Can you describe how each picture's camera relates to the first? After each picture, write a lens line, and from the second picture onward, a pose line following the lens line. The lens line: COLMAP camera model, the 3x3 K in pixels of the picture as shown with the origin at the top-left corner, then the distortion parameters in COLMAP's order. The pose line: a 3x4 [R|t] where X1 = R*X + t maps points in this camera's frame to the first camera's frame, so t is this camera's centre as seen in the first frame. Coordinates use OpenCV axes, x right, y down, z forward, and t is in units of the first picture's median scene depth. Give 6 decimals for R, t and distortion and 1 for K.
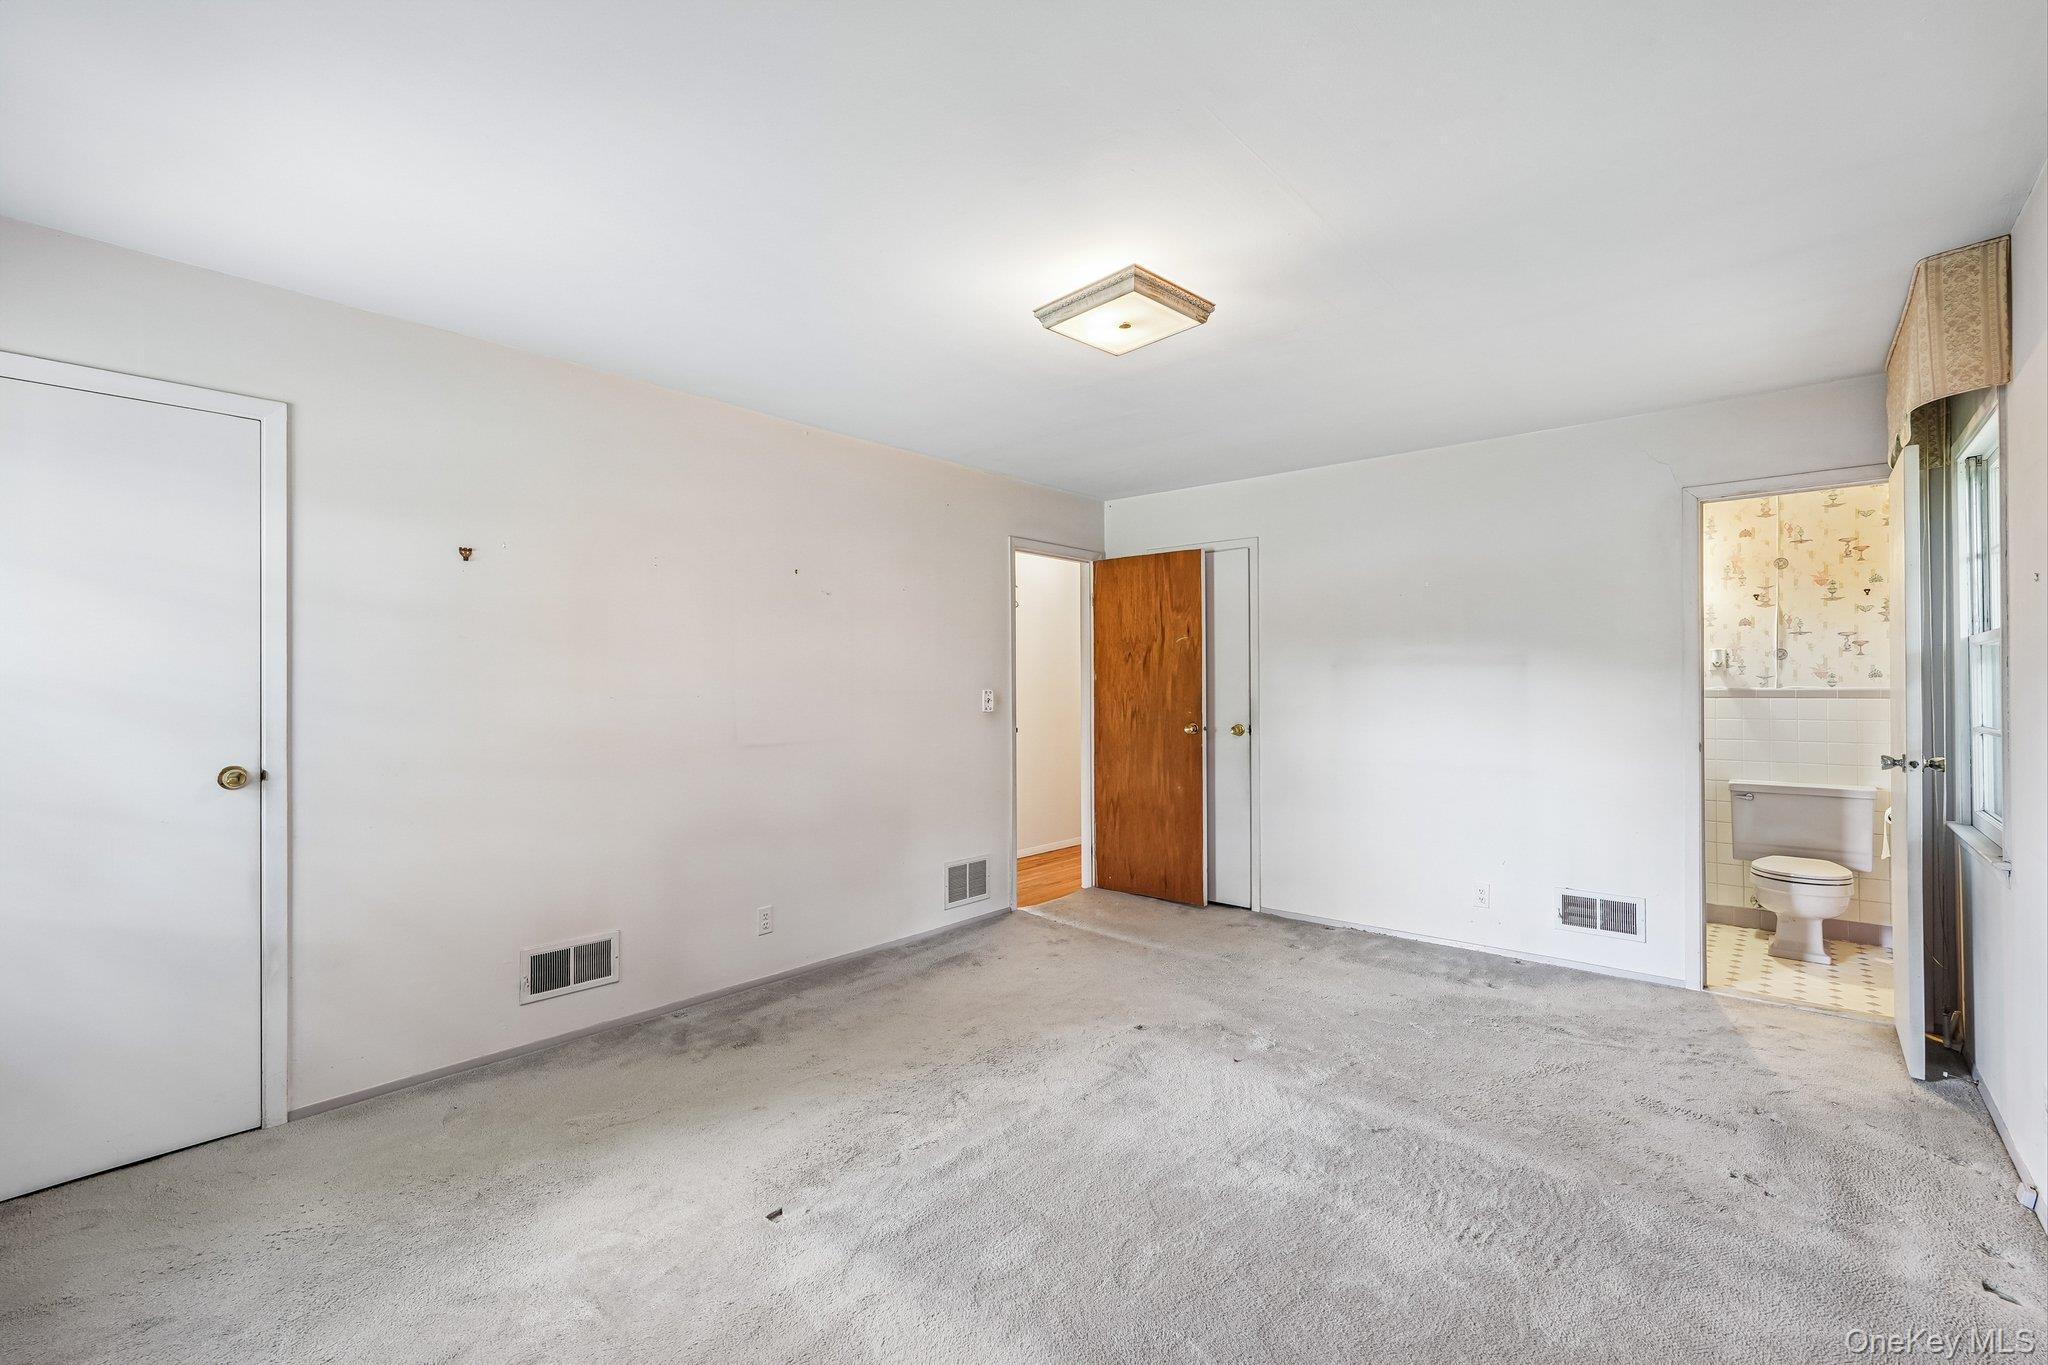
lens RADIAL K [[897.7, 0, 1023.7], [0, 897.7, 681.0], [0, 0, 1]] dist [-0.010777, 0.006049]
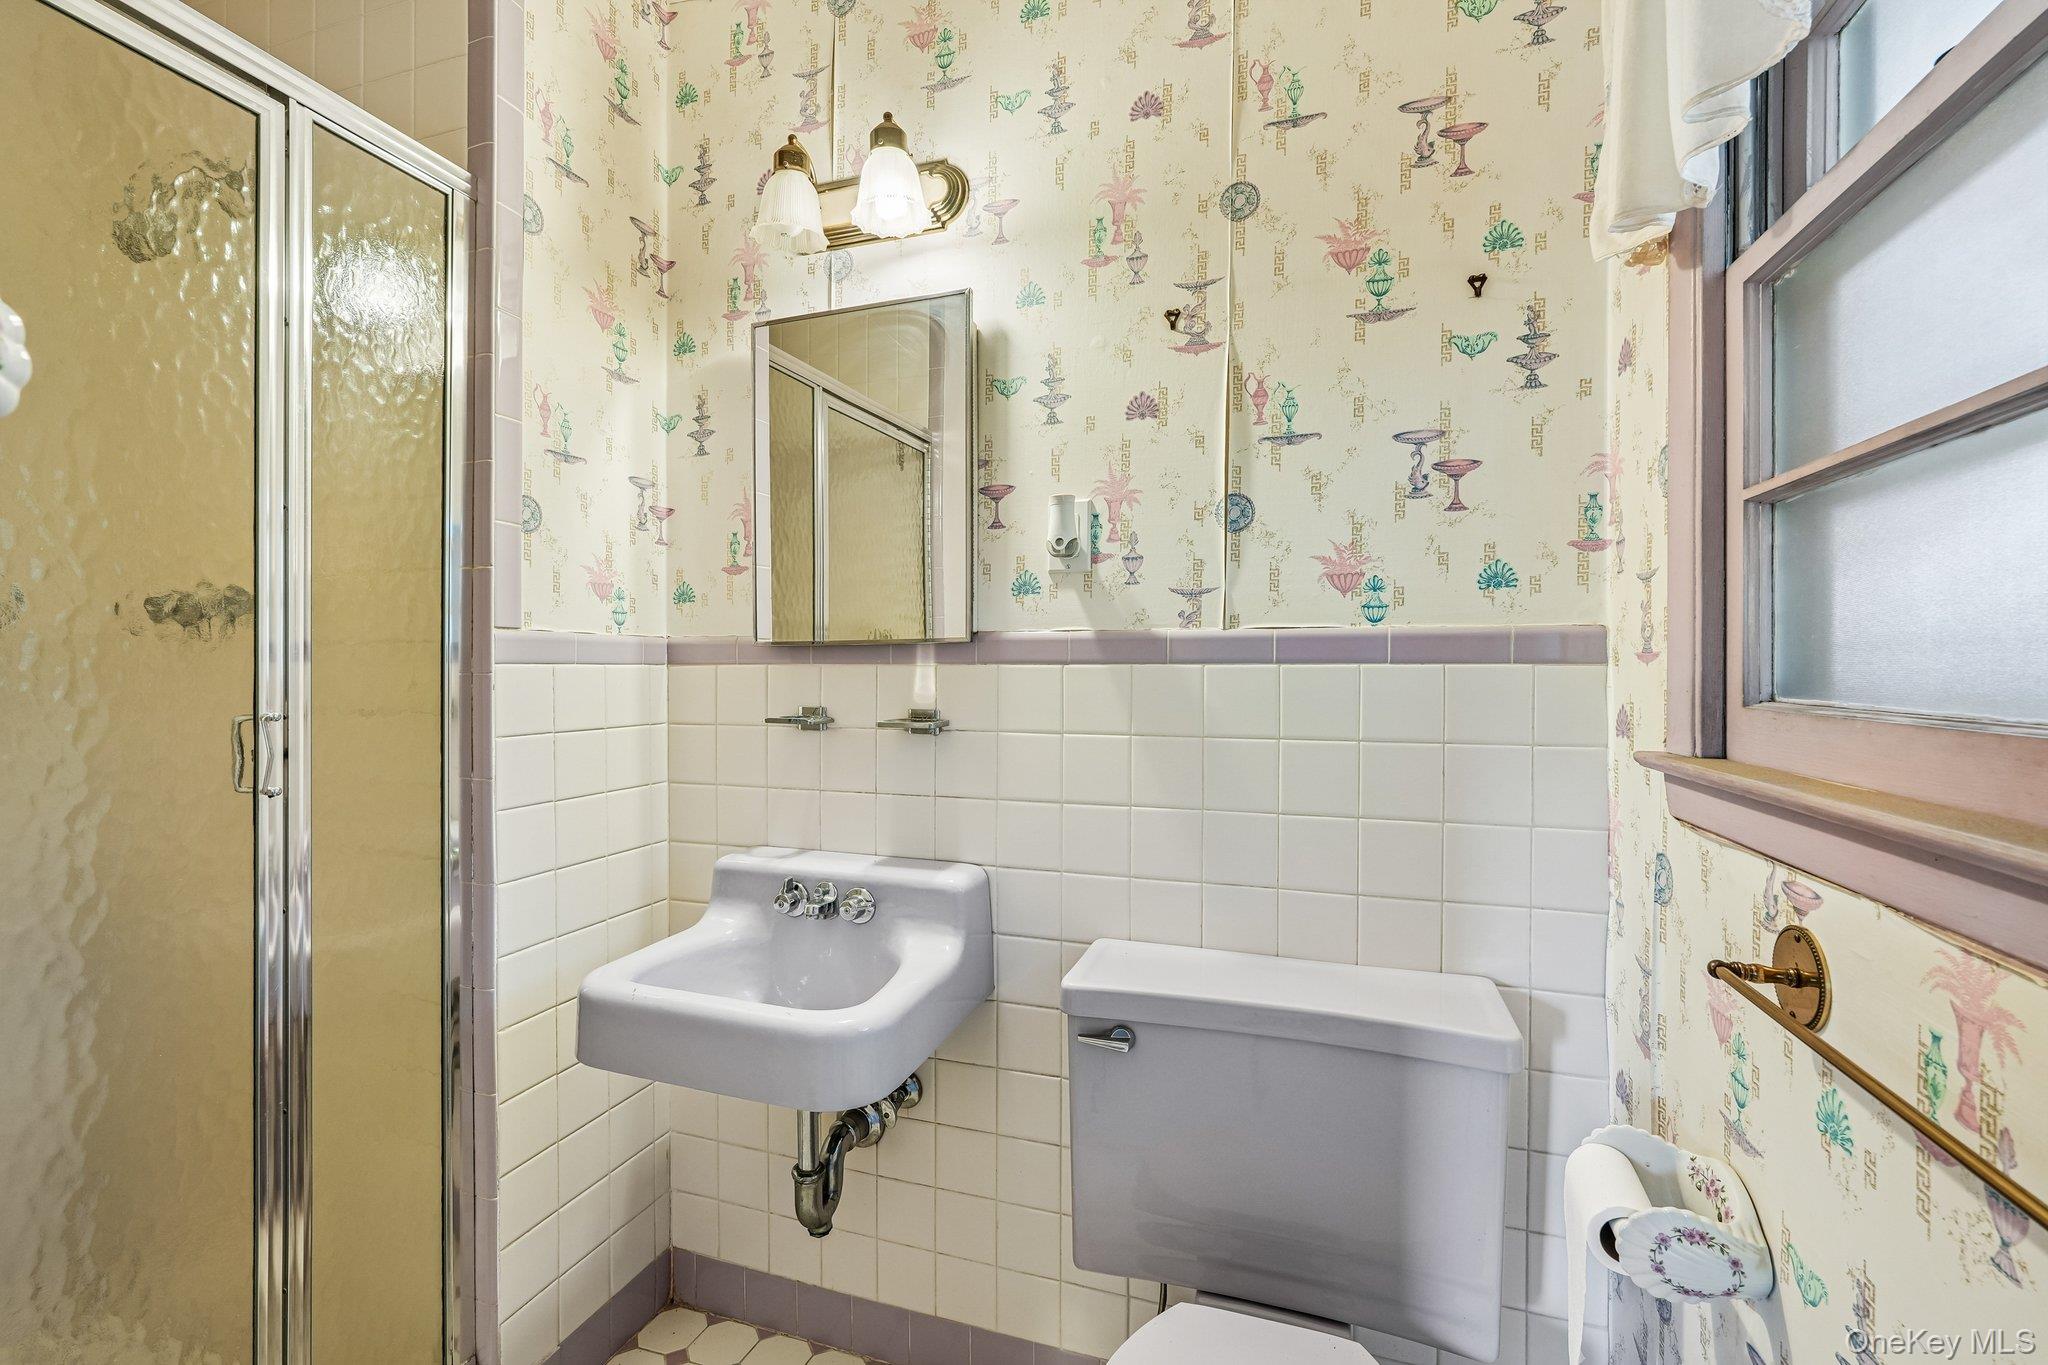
lens RADIAL K [[897.7, 0, 1023.4], [0, 897.7, 675.1], [0, 0, 1]] dist [-0.010777, 0.006049]
pose [[0.896197, 0.000881, 0.443655, 0.657059], [-0.008944, 0.999831, 0.016083, 0.018922], [-0.443565, -0.018382, 0.896053, 0.769336]]
